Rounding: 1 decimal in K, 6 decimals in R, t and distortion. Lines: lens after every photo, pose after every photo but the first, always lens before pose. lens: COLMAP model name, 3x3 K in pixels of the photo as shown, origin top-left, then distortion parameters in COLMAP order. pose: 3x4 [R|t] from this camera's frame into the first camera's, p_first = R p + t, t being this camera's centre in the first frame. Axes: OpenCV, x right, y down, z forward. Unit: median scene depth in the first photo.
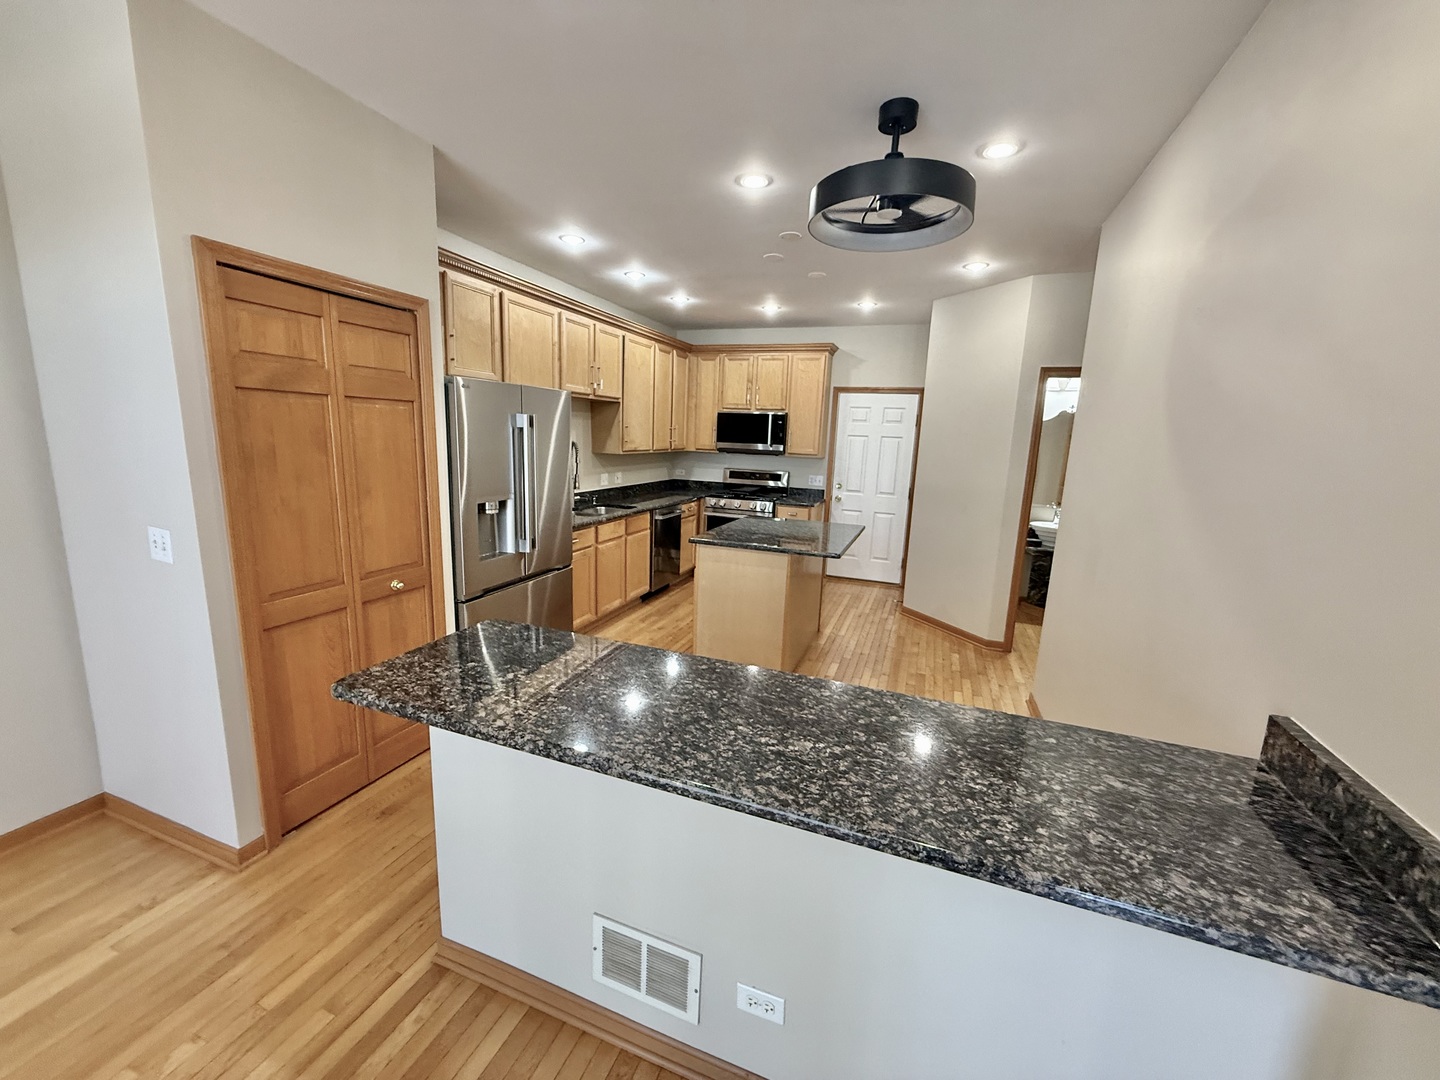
lens RADIAL K [[575.0, 0, 718.5], [0, 575.0, 542.0], [0, 0, 1]] dist [-0.000670, 0.000336]
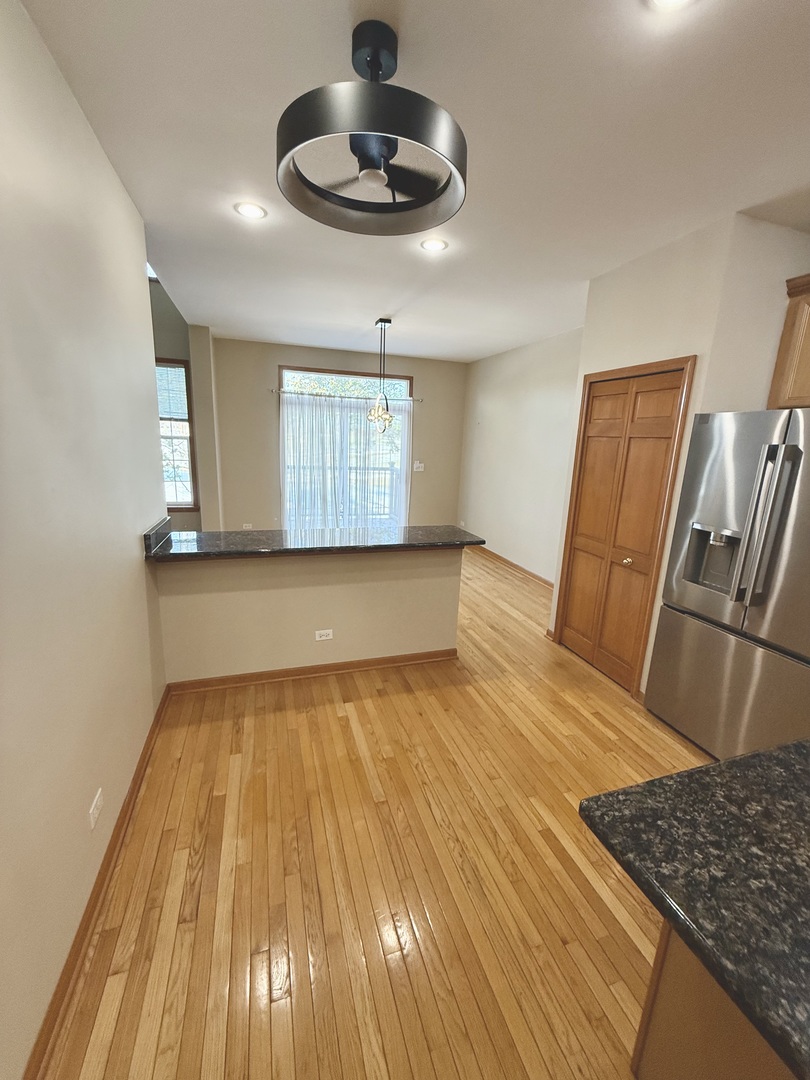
lens RADIAL K [[431.2, 0, 409.9], [0, 431.2, 541.7], [0, 0, 1]] dist [-0.000670, 0.000336]
pose [[-0.766679, 0.081614, -0.636822, 0.650951], [-0.186174, 0.921009, 0.342173, -0.277954], [0.614445, 0.380897, -0.690924, 1.555313]]
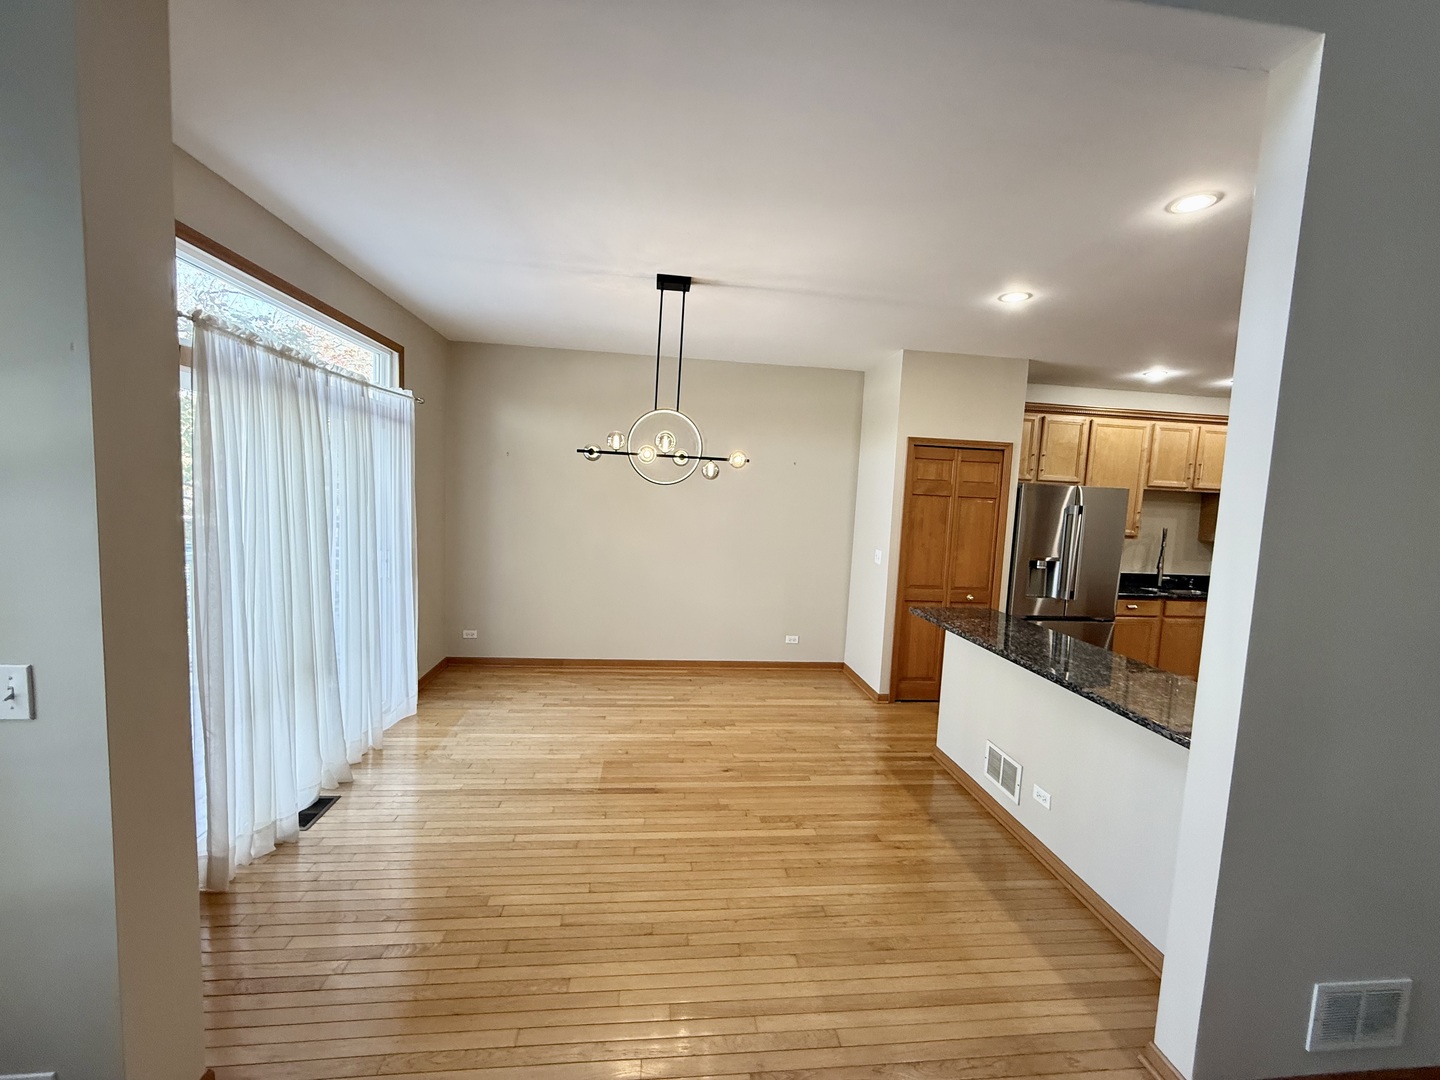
lens RADIAL K [[575.0, 0, 716.6], [0, 575.0, 540.0], [0, 0, 1]] dist [-0.000670, 0.000336]
pose [[0.459755, 0.061370, -0.885923, 0.736923], [-0.193346, 0.980595, -0.032410, 0.121673], [0.866742, 0.186190, 0.462699, -0.623254]]
